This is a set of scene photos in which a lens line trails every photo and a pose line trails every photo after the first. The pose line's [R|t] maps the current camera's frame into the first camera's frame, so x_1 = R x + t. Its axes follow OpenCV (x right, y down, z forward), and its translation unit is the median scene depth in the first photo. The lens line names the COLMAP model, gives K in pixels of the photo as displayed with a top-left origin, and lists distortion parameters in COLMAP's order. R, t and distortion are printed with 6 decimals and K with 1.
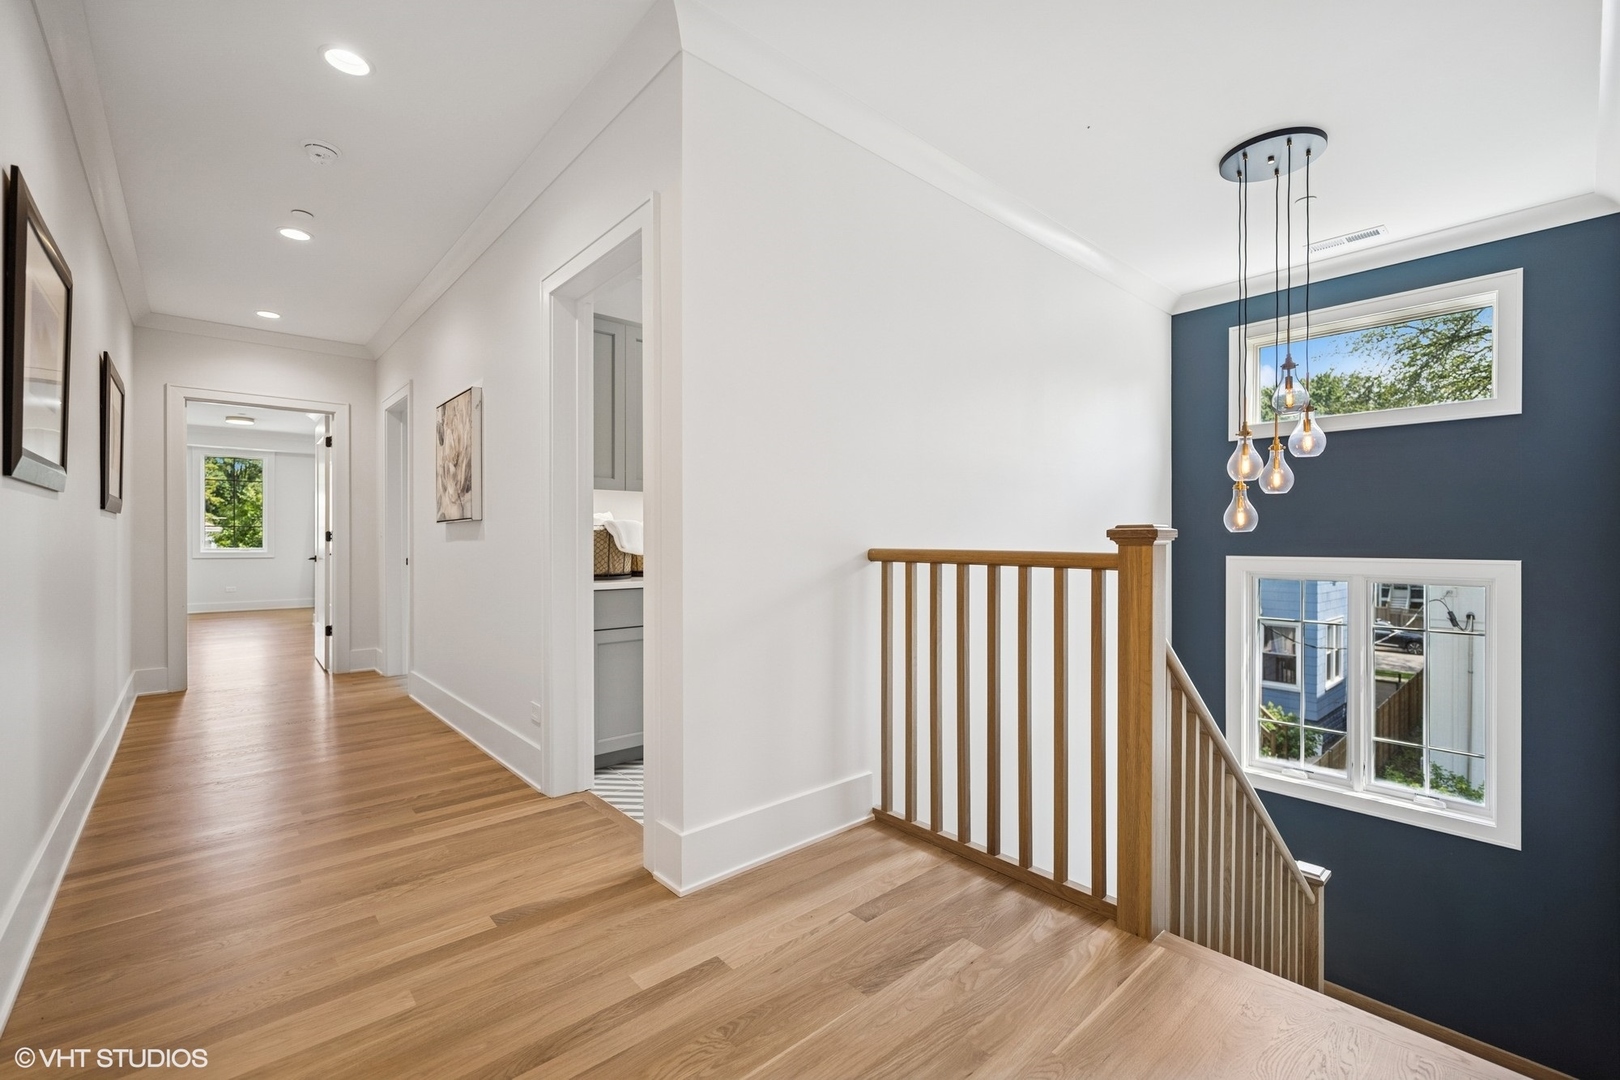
lens RADIAL K [[692.2, 0, 809.7], [0, 692.2, 545.3], [0, 0, 1]] dist [0.000236, -0.000079]
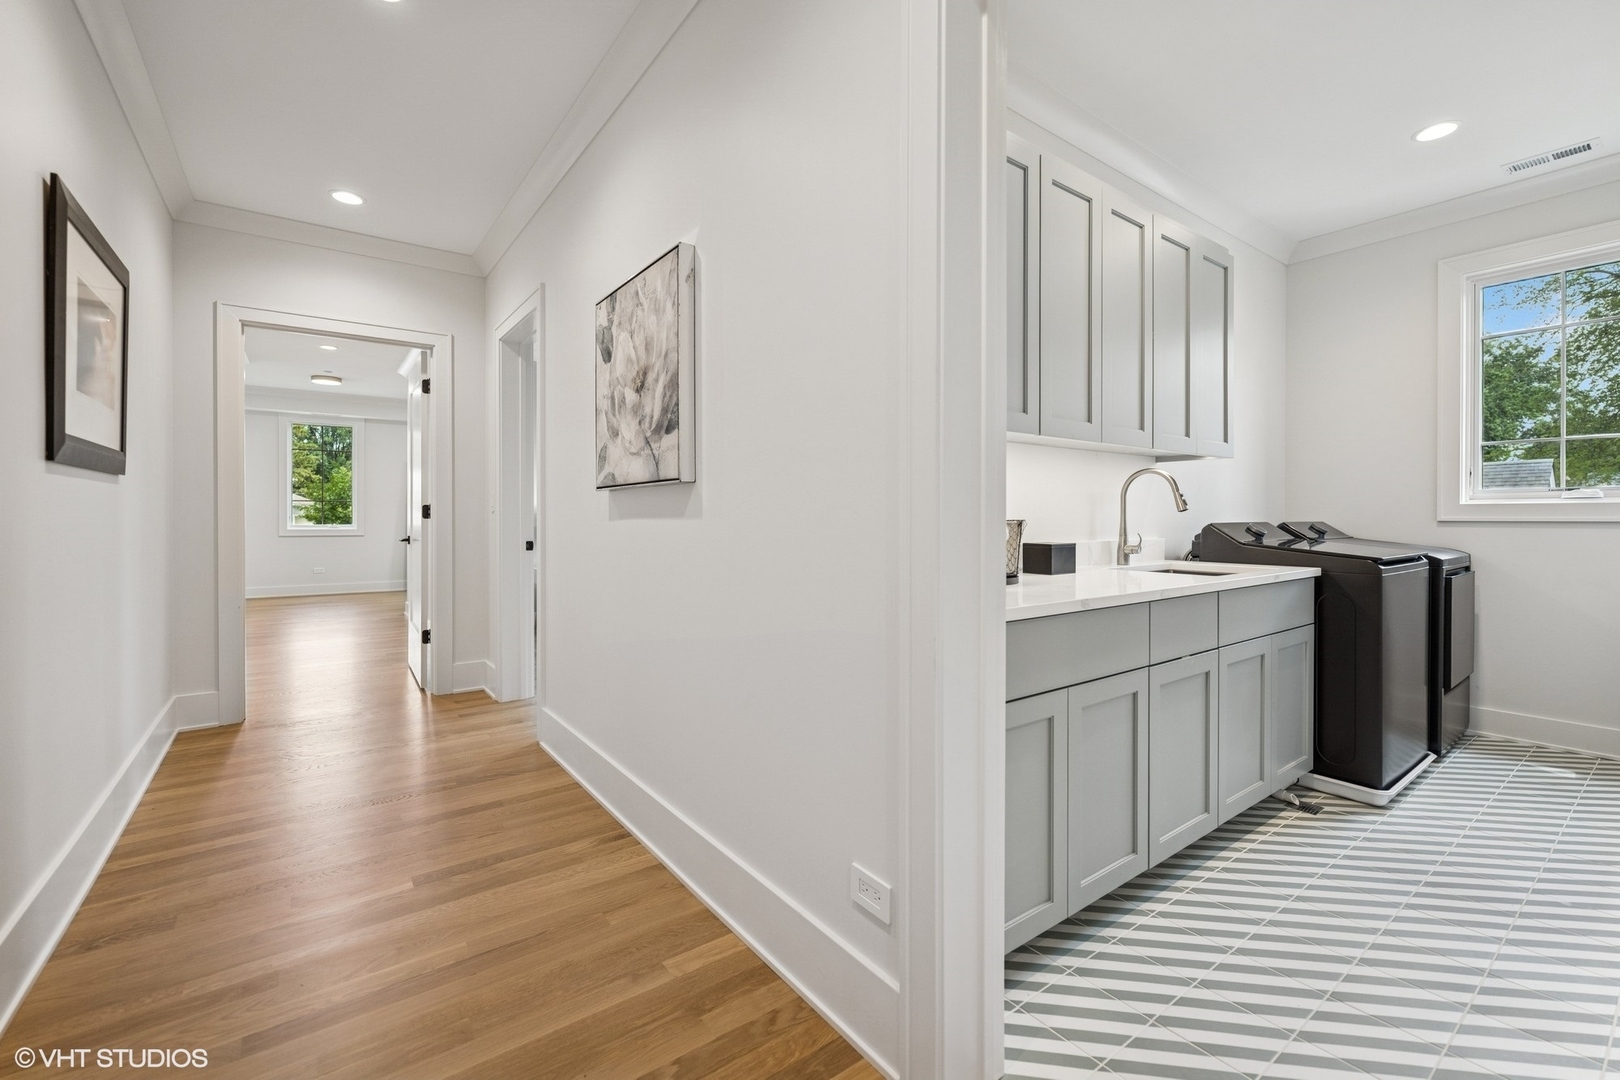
lens RADIAL K [[686.6, 0, 809.6], [0, 686.6, 525.1], [0, 0, 1]] dist [0.000065, 0.000671]
pose [[0.996110, 0.002904, -0.088071, -0.242945], [-0.002479, 0.999985, 0.004937, -0.003506], [0.088084, -0.004699, 0.996102, 0.333084]]
